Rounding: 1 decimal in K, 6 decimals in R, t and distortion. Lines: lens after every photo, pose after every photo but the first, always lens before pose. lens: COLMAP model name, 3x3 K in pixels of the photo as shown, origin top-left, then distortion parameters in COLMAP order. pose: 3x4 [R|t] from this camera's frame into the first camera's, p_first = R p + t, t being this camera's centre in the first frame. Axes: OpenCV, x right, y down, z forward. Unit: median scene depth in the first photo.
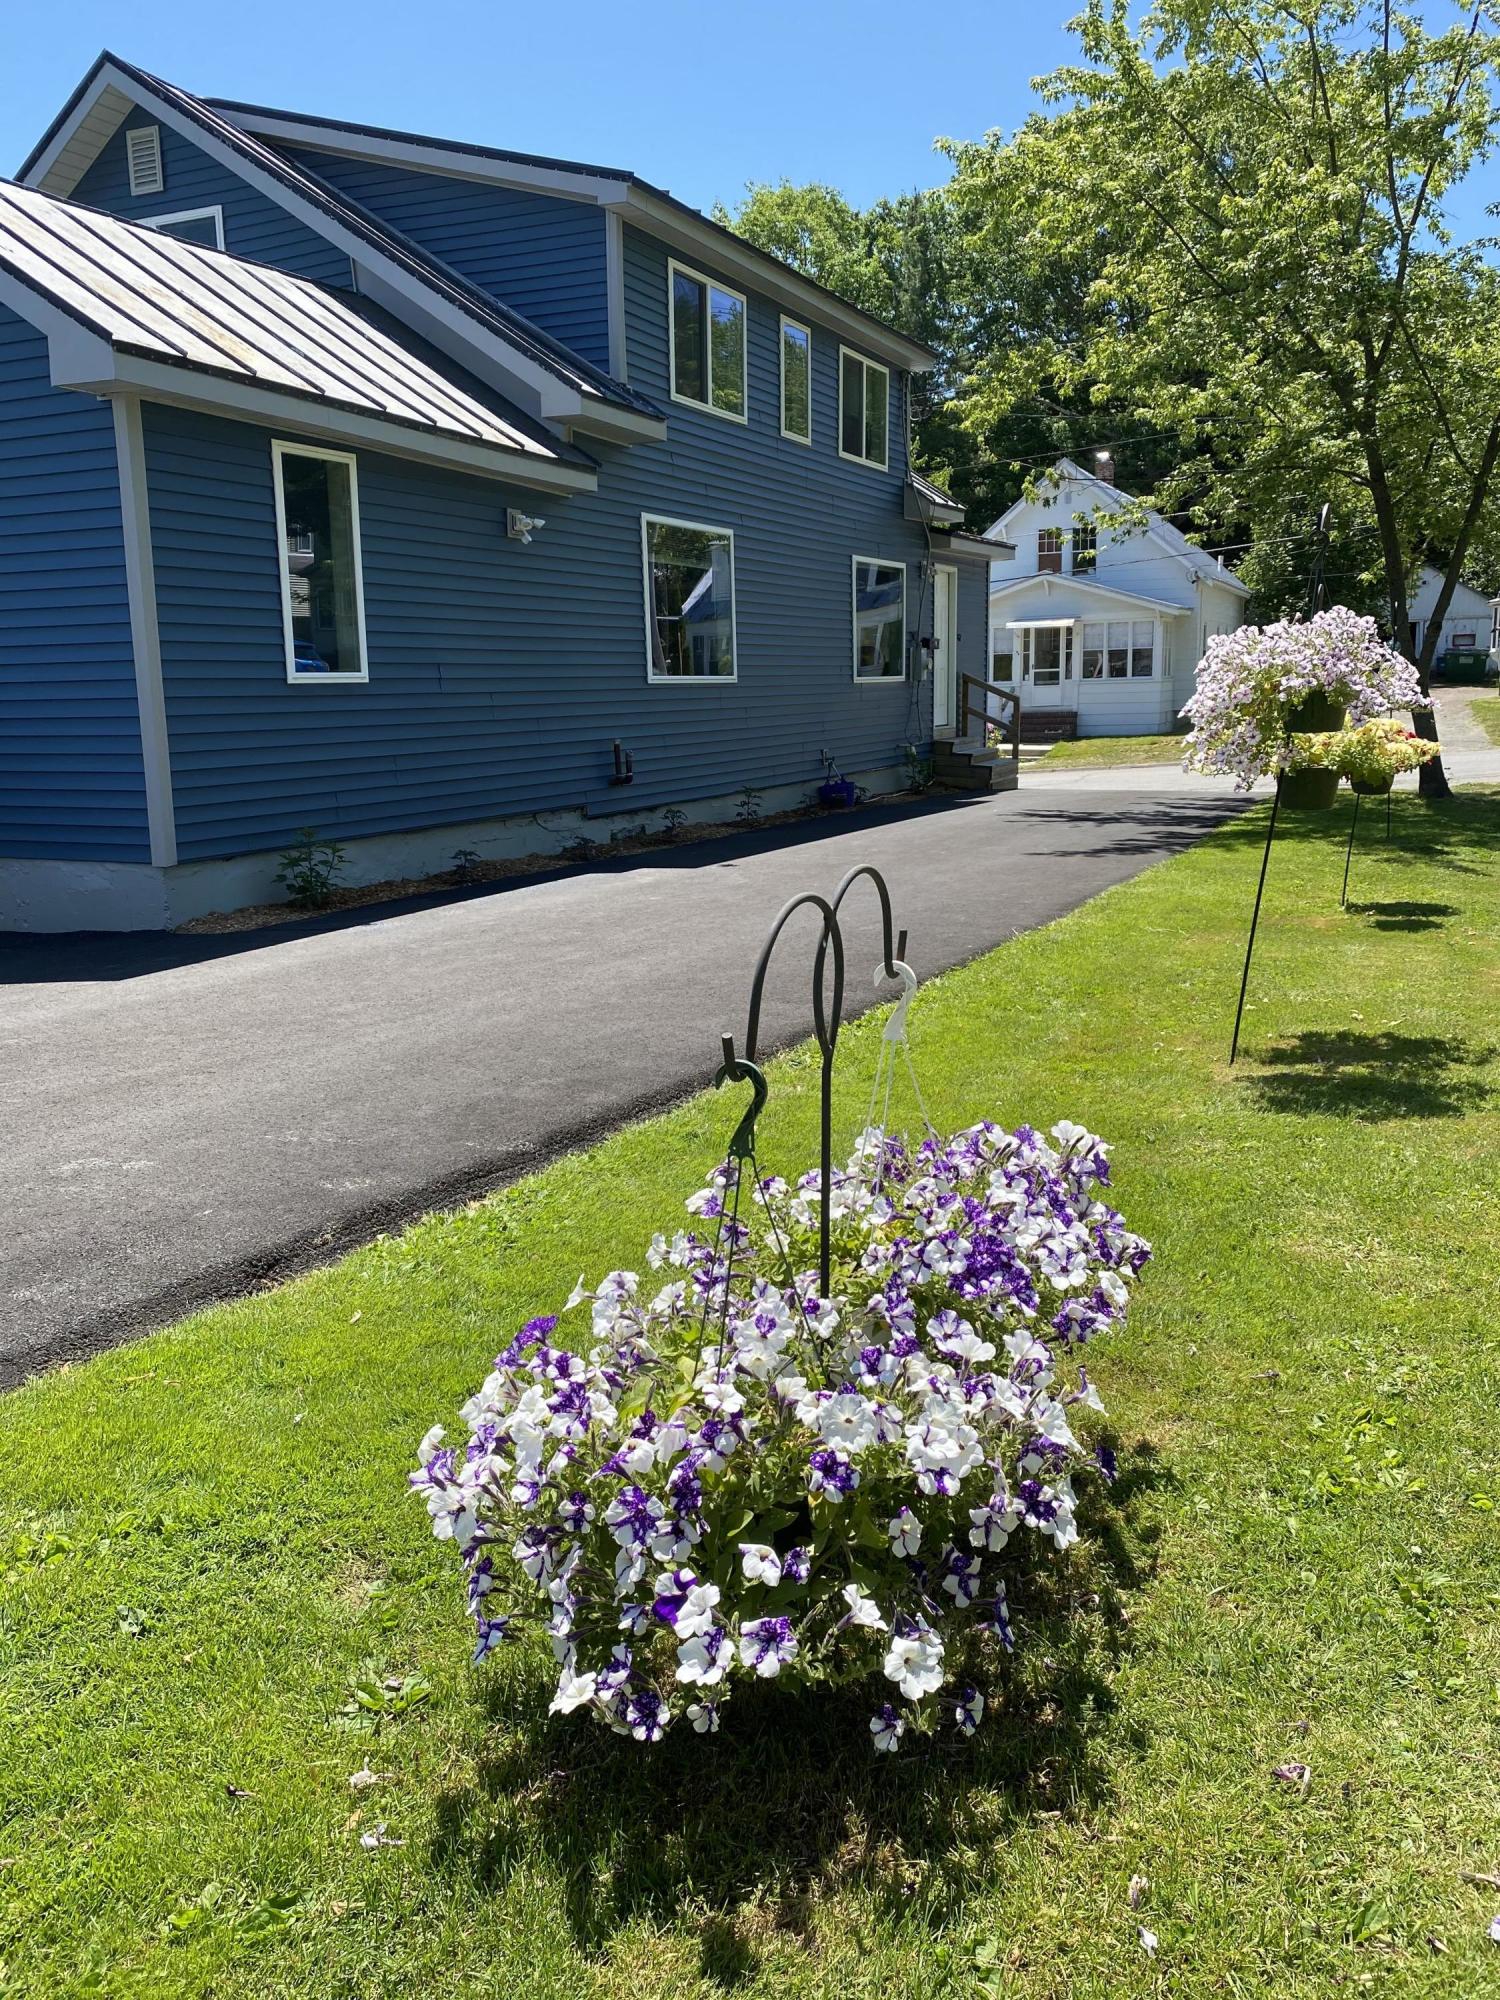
lens RADIAL K [[1496.3, 0, 750.0], [0, 1496.3, 1000.0], [0, 0, 1]] dist [0.047295, -0.091746]
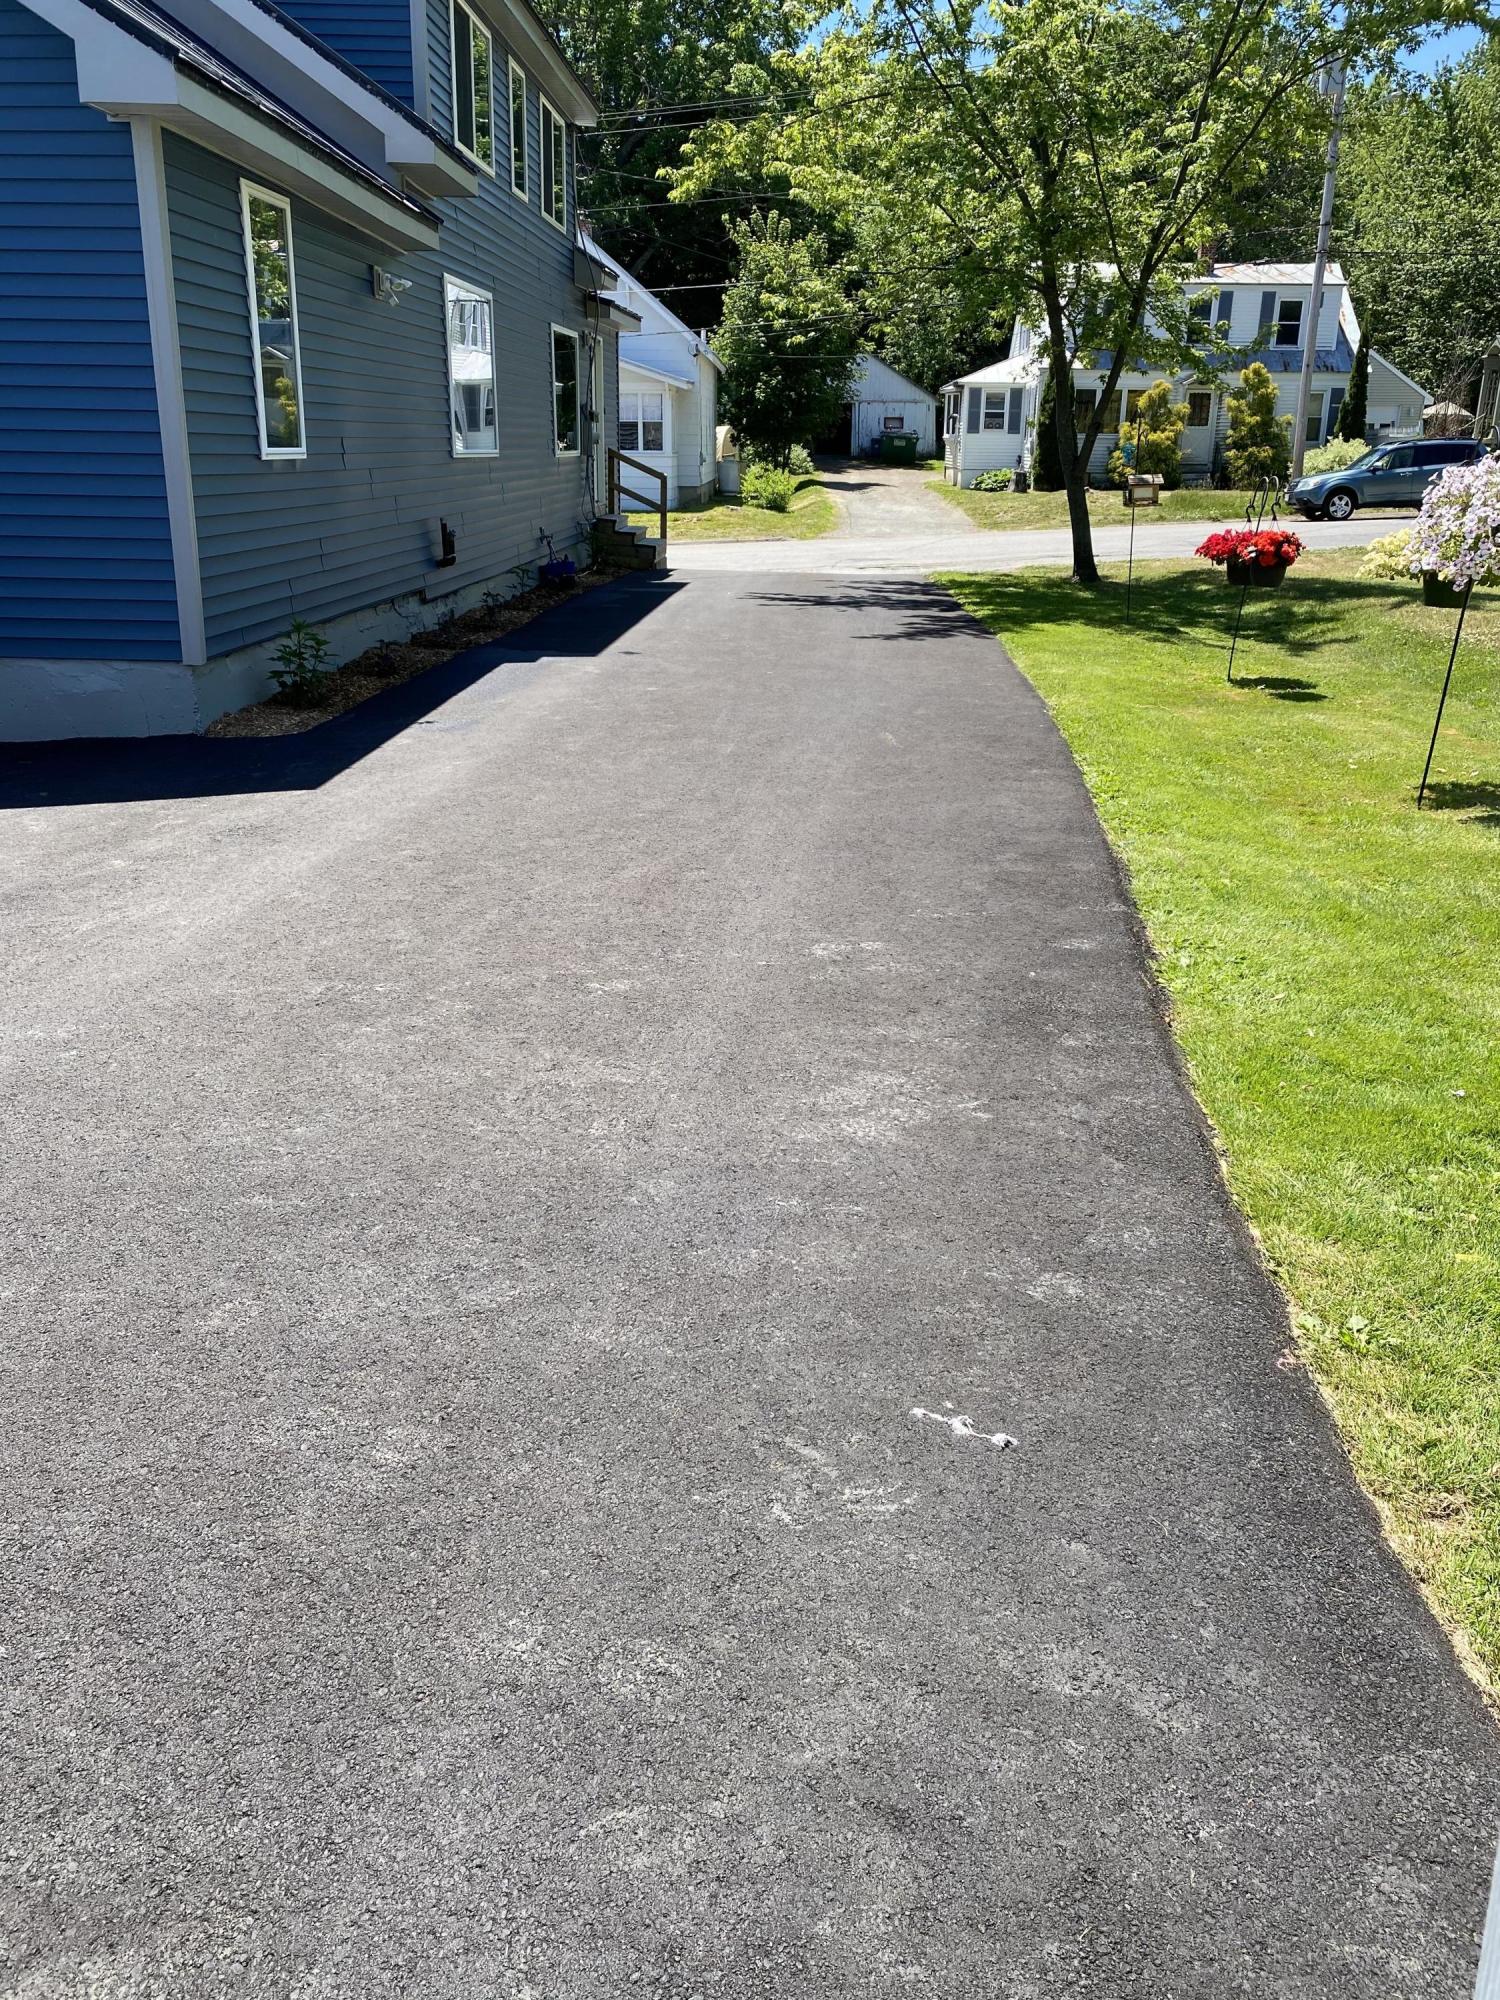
lens RADIAL K [[1496.3, 0, 750.0], [0, 1496.3, 1000.0], [0, 0, 1]] dist [0.047295, -0.091746]
pose [[0.920823, -0.101715, 0.376483, -0.421145], [0.045596, 0.986846, 0.155097, -0.012969], [-0.387306, -0.125651, 0.913349, 0.003145]]
